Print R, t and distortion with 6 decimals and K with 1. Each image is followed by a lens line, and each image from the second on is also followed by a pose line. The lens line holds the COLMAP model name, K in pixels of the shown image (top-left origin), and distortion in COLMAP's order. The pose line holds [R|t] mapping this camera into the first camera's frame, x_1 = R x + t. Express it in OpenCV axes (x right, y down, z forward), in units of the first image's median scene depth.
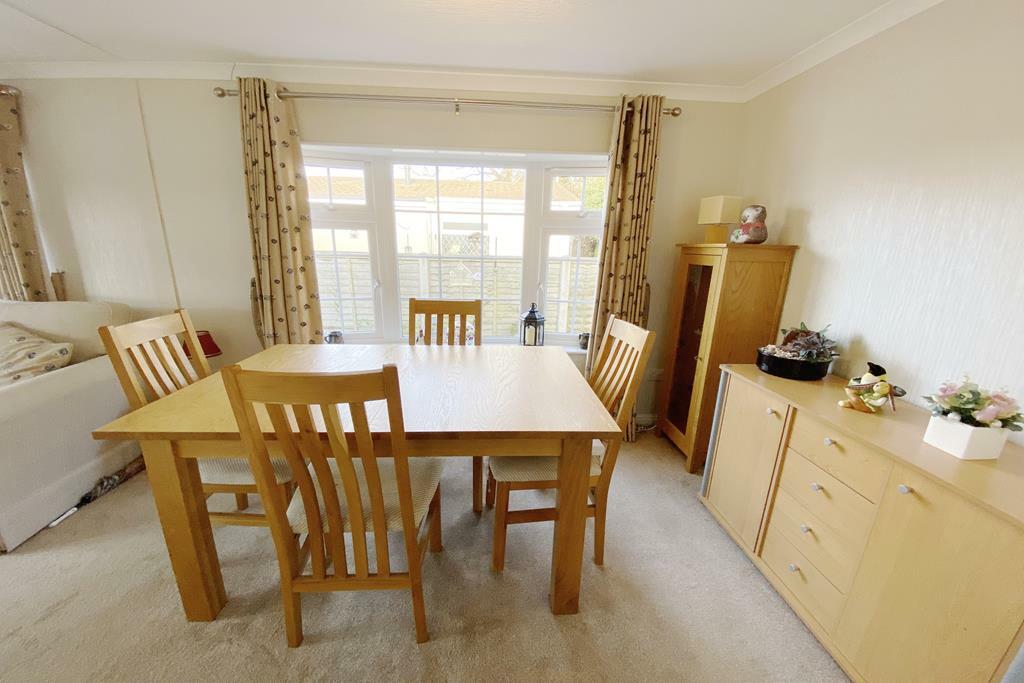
lens RADIAL K [[409.6, 0, 508.2], [0, 409.6, 353.5], [0, 0, 1]] dist [0.014080, -0.020181]
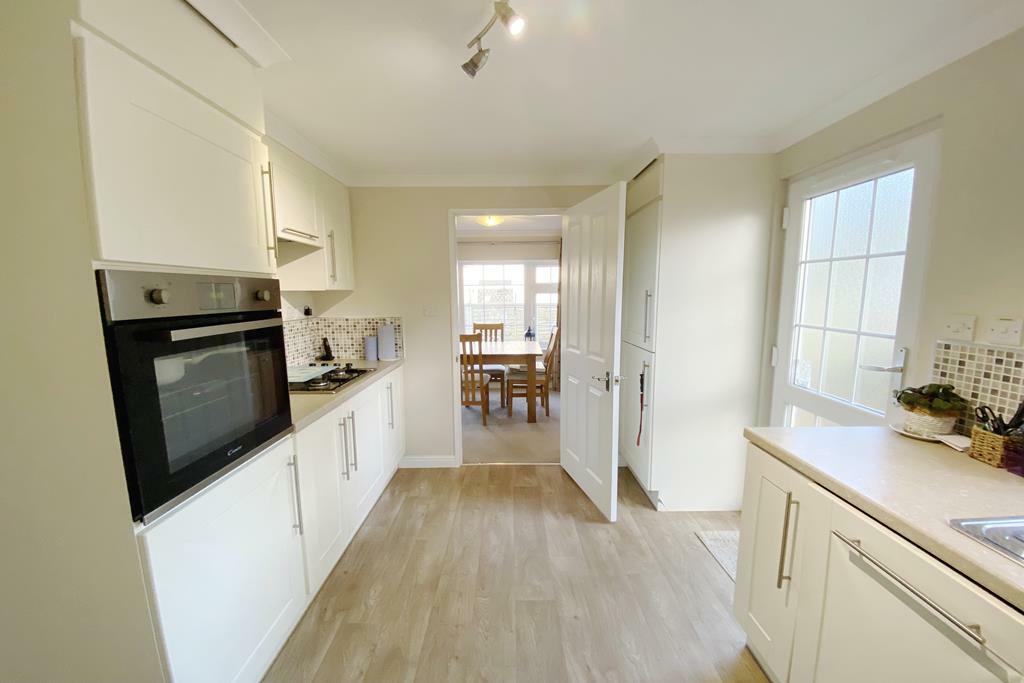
lens RADIAL K [[409.6, 0, 508.2], [0, 409.6, 353.5], [0, 0, 1]] dist [0.014080, -0.020181]
pose [[0.997585, -0.019869, -0.066555, 0.115149], [0.013191, 0.994968, -0.099318, 0.277838], [0.068193, 0.098200, 0.992827, -1.322869]]
